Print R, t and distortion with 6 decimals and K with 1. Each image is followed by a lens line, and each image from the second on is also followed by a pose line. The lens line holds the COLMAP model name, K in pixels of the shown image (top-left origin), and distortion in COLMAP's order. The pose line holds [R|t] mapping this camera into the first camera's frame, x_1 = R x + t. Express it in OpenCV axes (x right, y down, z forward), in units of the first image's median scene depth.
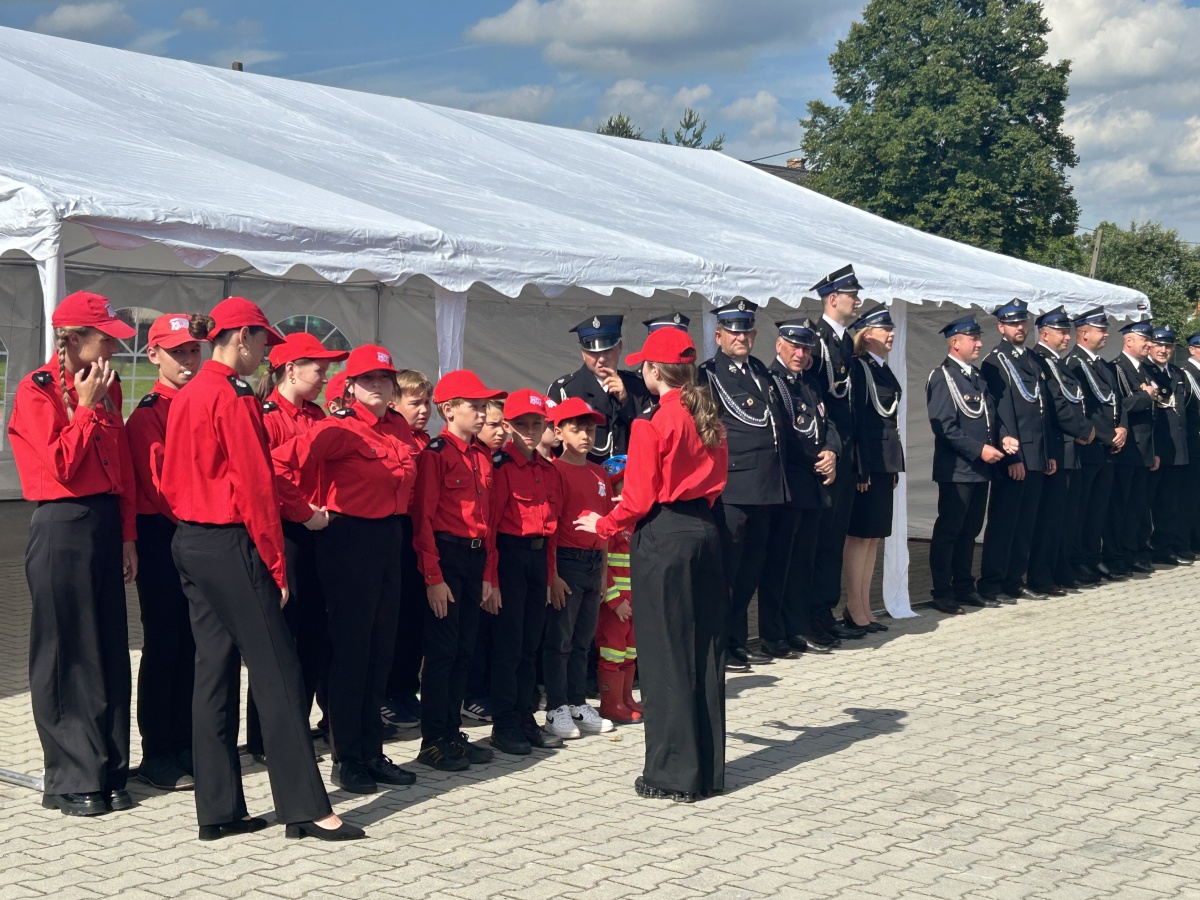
lens RADIAL K [[1874.8, 0, 601.0], [0, 1874.8, 479.4], [0, 0, 1]] dist [0.059839, 0.000000]
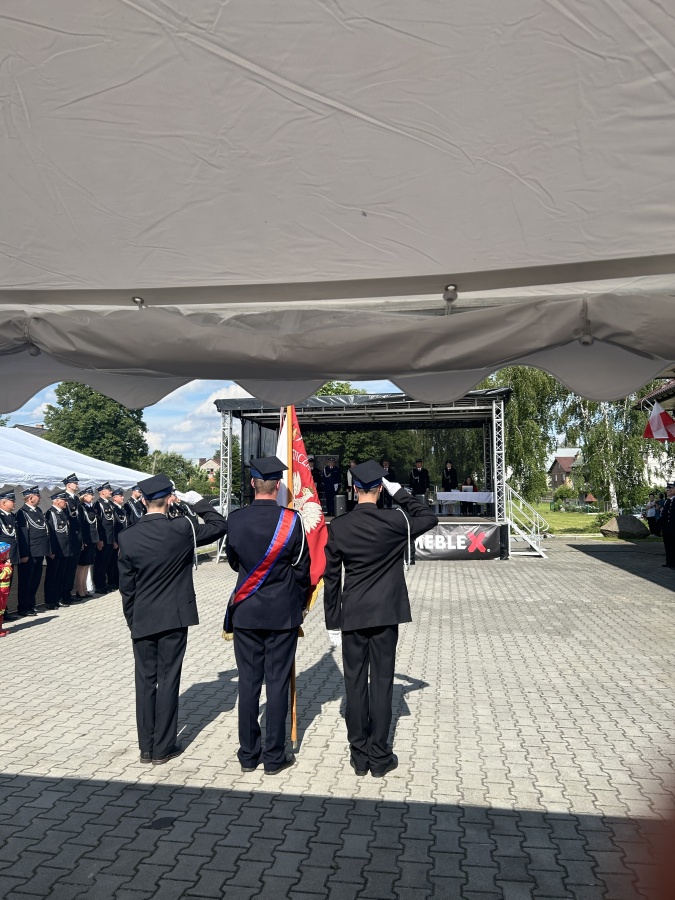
lens RADIAL K [[675.6, 0, 338.2], [0, 675.6, 436.6], [0, 0, 1]] dist [0.046475, -0.048376]
pose [[0.867703, 0.026555, 0.496374, -0.041661], [0.049931, 0.988865, -0.140186, 0.000554], [-0.494570, 0.146424, 0.856715, -0.134703]]
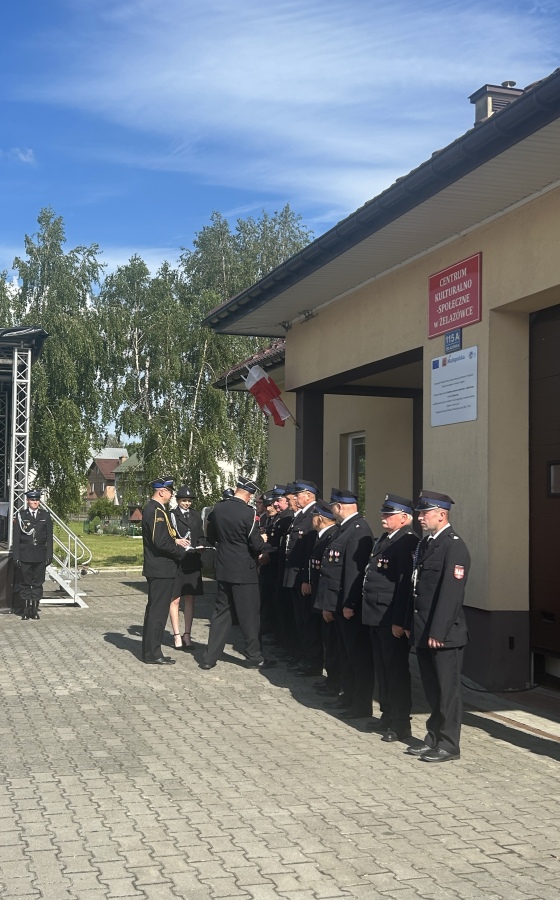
lens RADIAL K [[961.5, 0, 217.6], [0, 961.5, 459.4], [0, 0, 1]] dist [0.000358, 0.000000]
pose [[0.573083, 0.041343, 0.818454, 0.115587], [0.049614, 0.995144, -0.085009, -0.002996], [-0.817994, 0.089324, 0.568249, 0.037955]]
